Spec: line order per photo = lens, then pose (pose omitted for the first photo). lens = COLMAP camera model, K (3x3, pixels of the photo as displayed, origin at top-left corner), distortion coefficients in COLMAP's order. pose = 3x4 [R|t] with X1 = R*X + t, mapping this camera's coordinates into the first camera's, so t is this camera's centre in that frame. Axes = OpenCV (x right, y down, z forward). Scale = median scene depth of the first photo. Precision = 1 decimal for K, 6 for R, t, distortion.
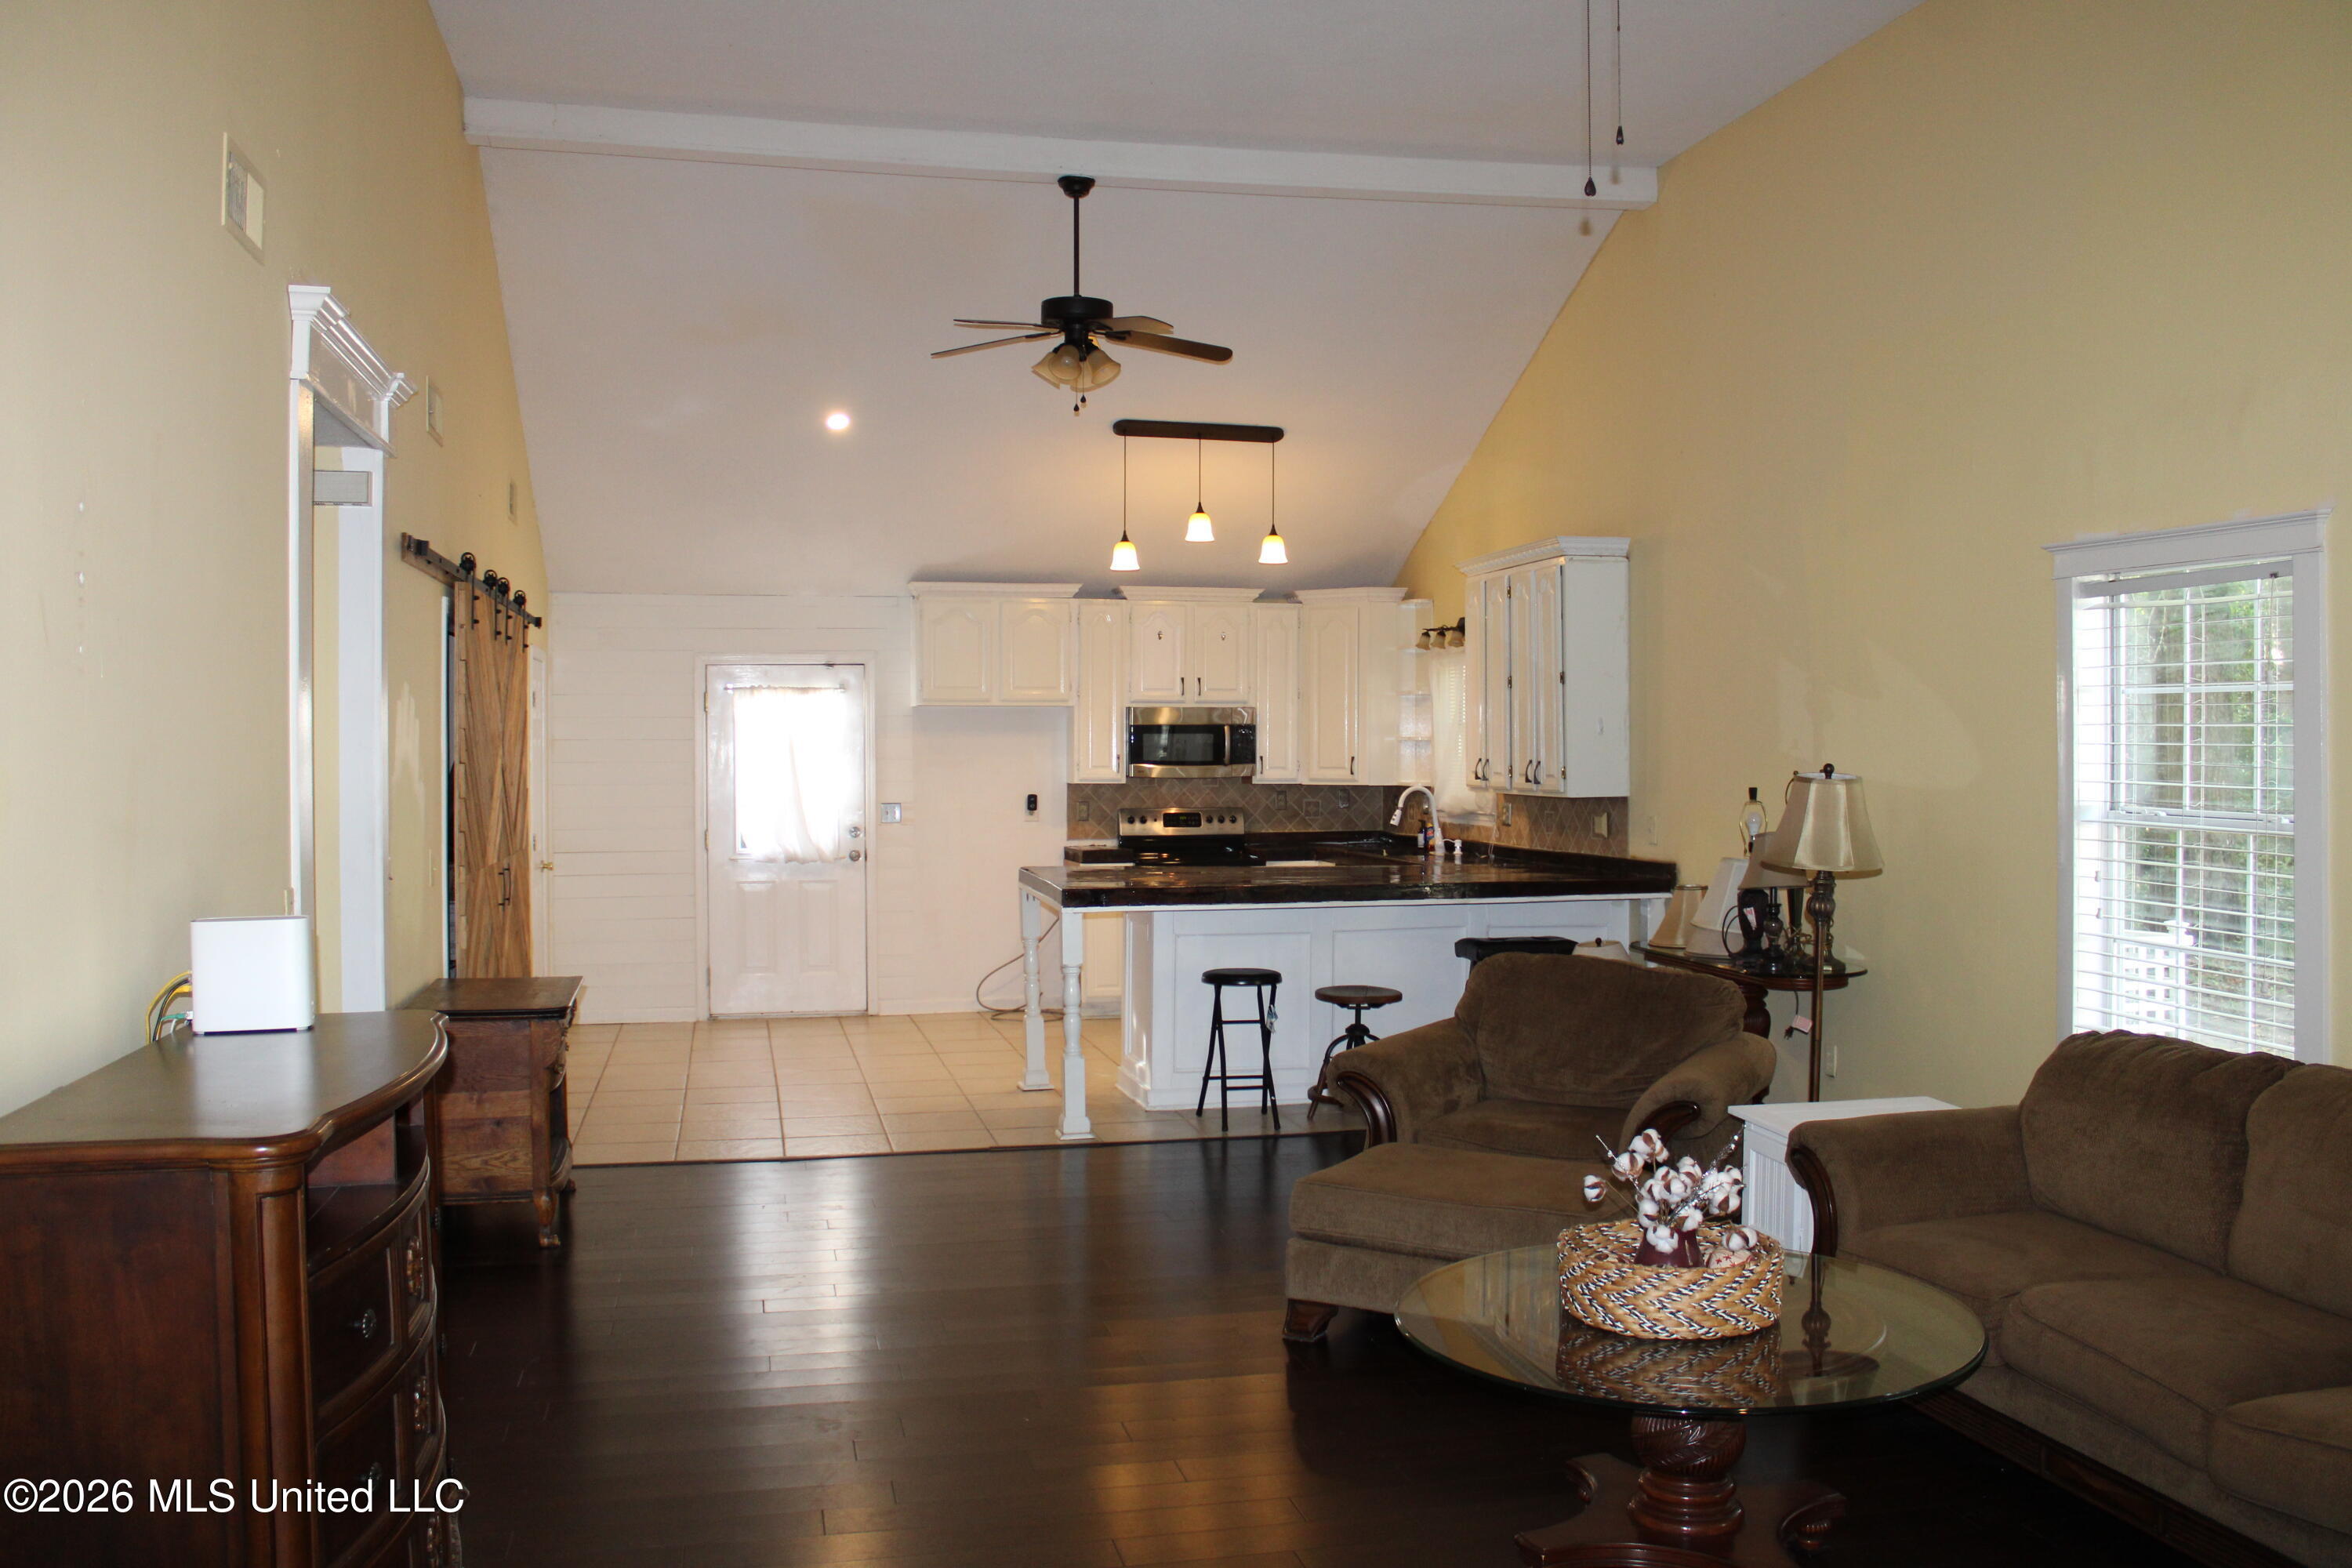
lens RADIAL K [[1958.6, 0, 1157.4], [0, 1958.6, 783.4], [0, 0, 1]] dist [-0.156417, 0.139928]
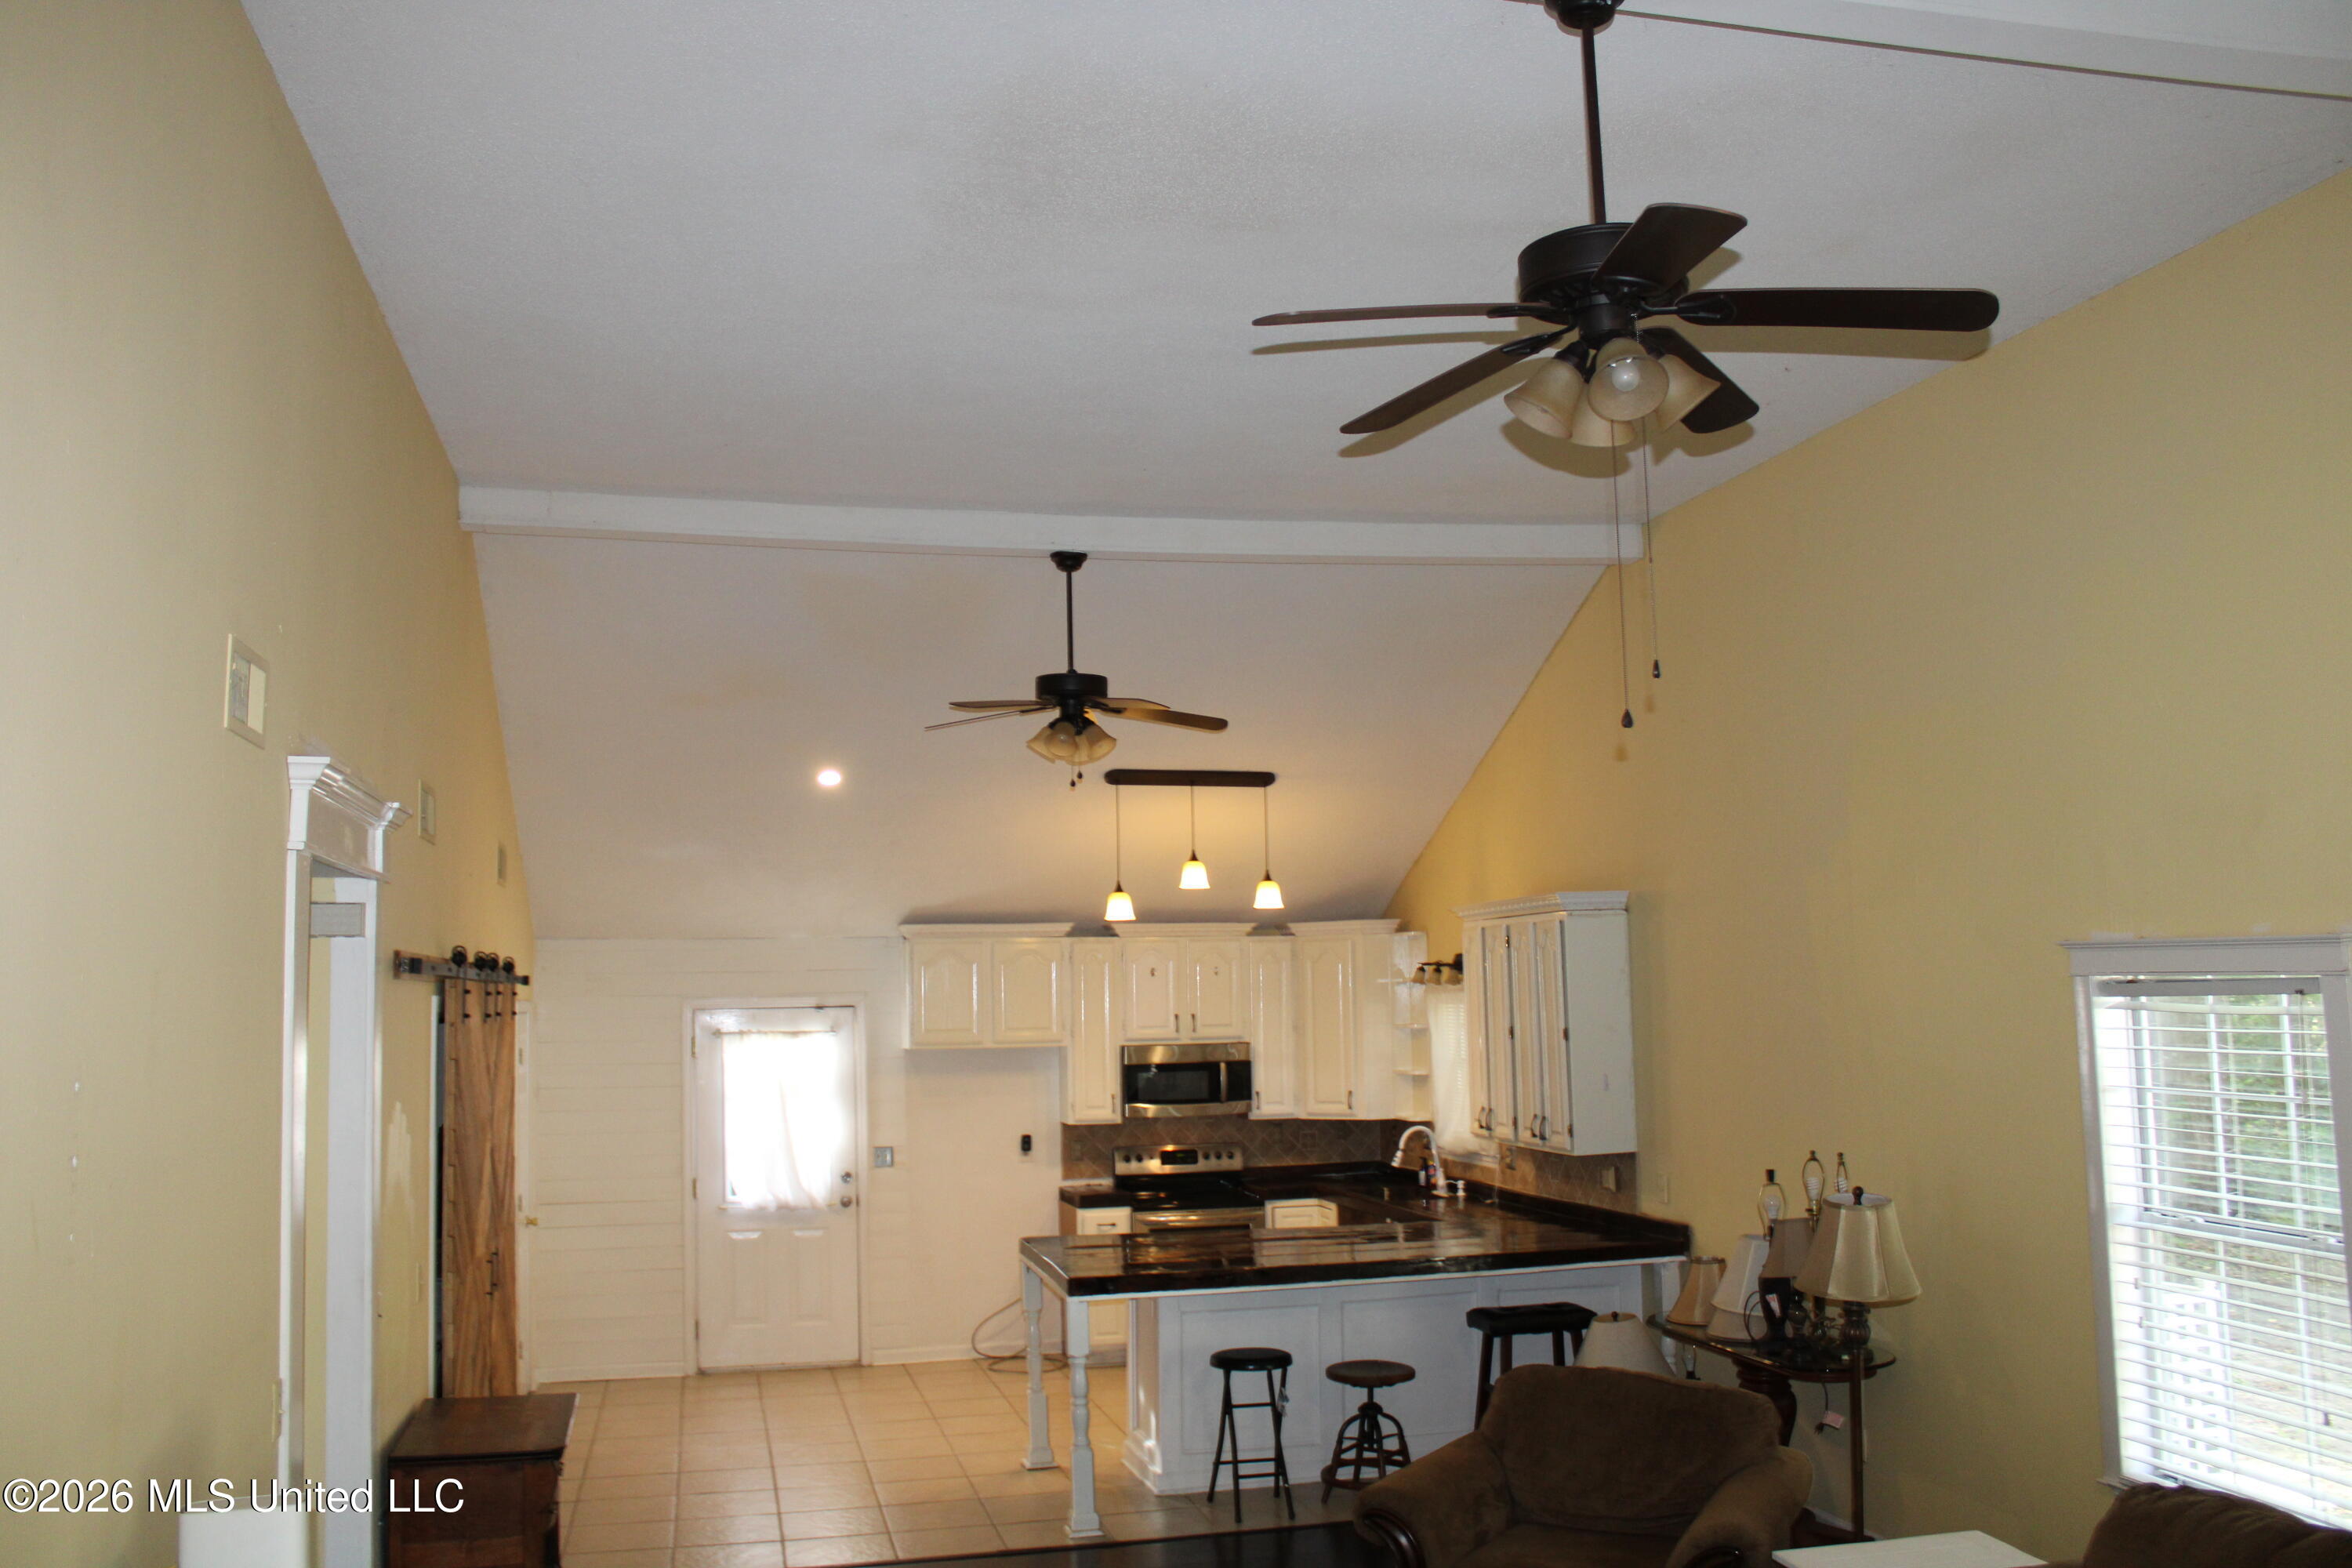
lens RADIAL K [[1958.6, 0, 1159.5], [0, 1958.6, 791.5], [0, 0, 1]] dist [-0.156417, 0.139928]
pose [[0.999741, -0.017866, 0.014109, -0.011199], [0.019460, 0.992289, -0.122410, -0.064343], [-0.011813, 0.122653, 0.992379, 0.007744]]
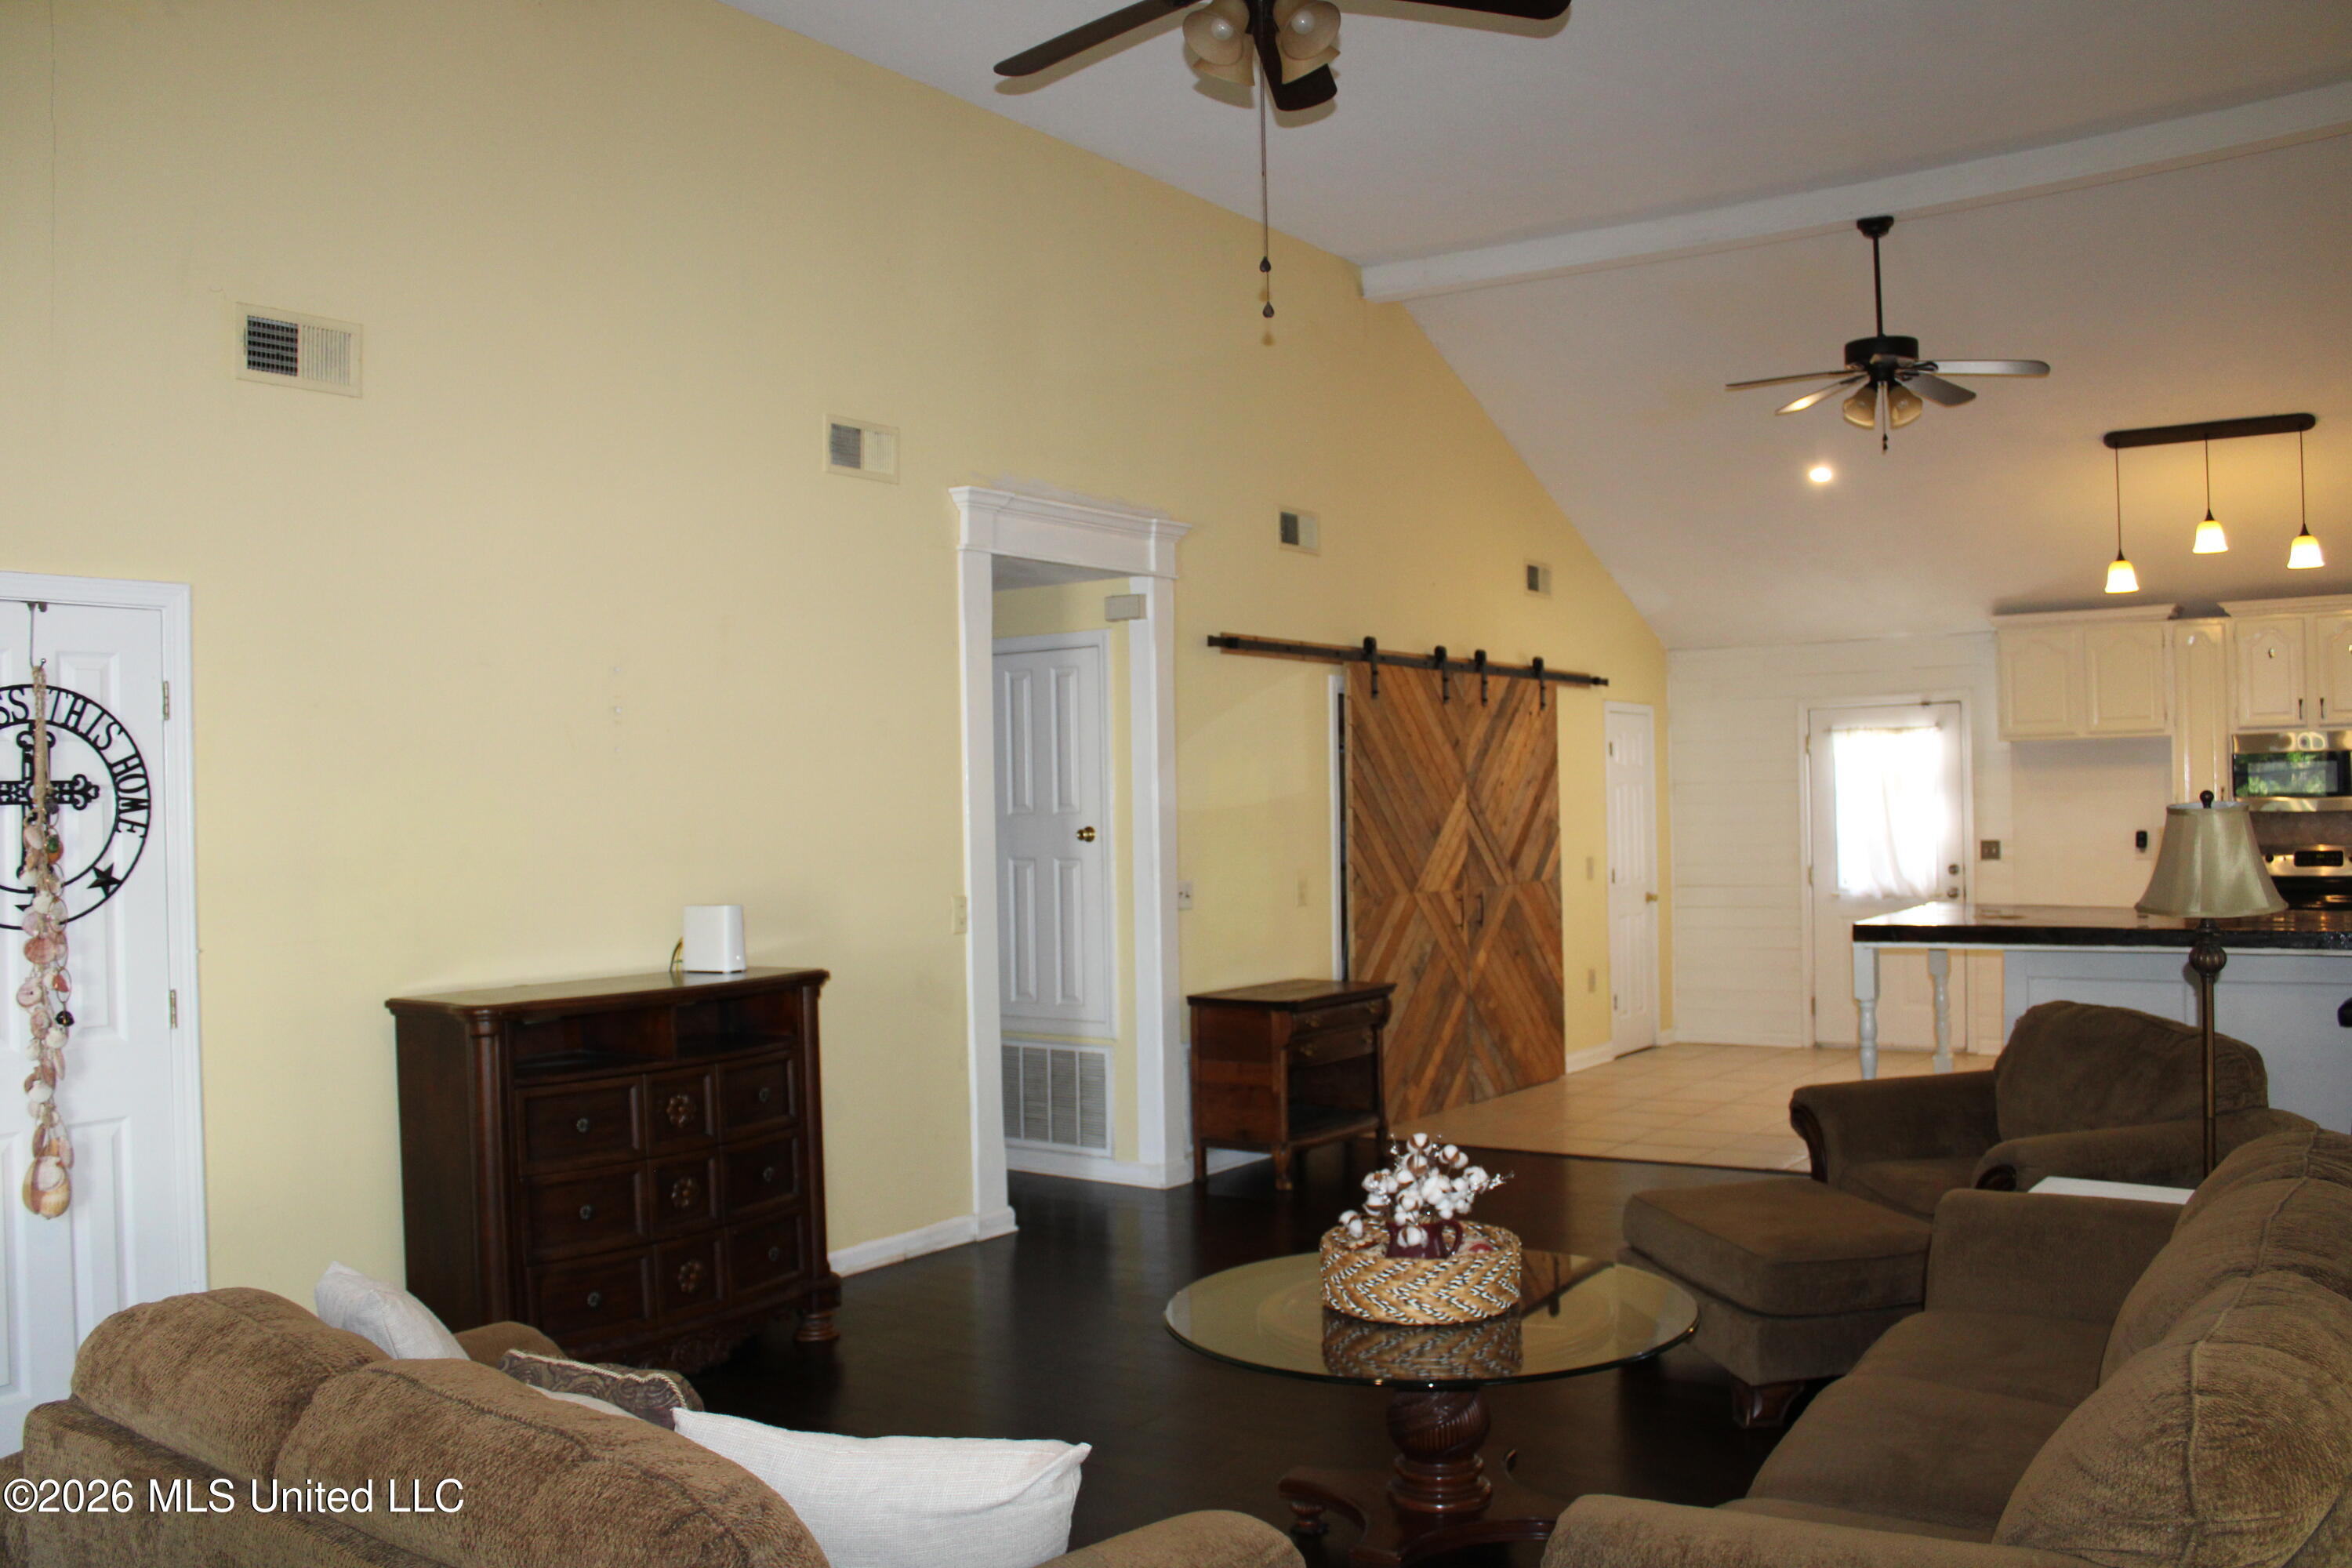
lens RADIAL K [[1958.6, 0, 1178.0], [0, 1958.6, 784.9], [0, 0, 1]] dist [-0.156417, 0.139928]
pose [[0.665330, -0.021058, -0.746252, 0.445802], [0.005020, 0.999706, -0.023734, 0.003911], [0.746532, 0.012045, 0.665240, 0.068967]]
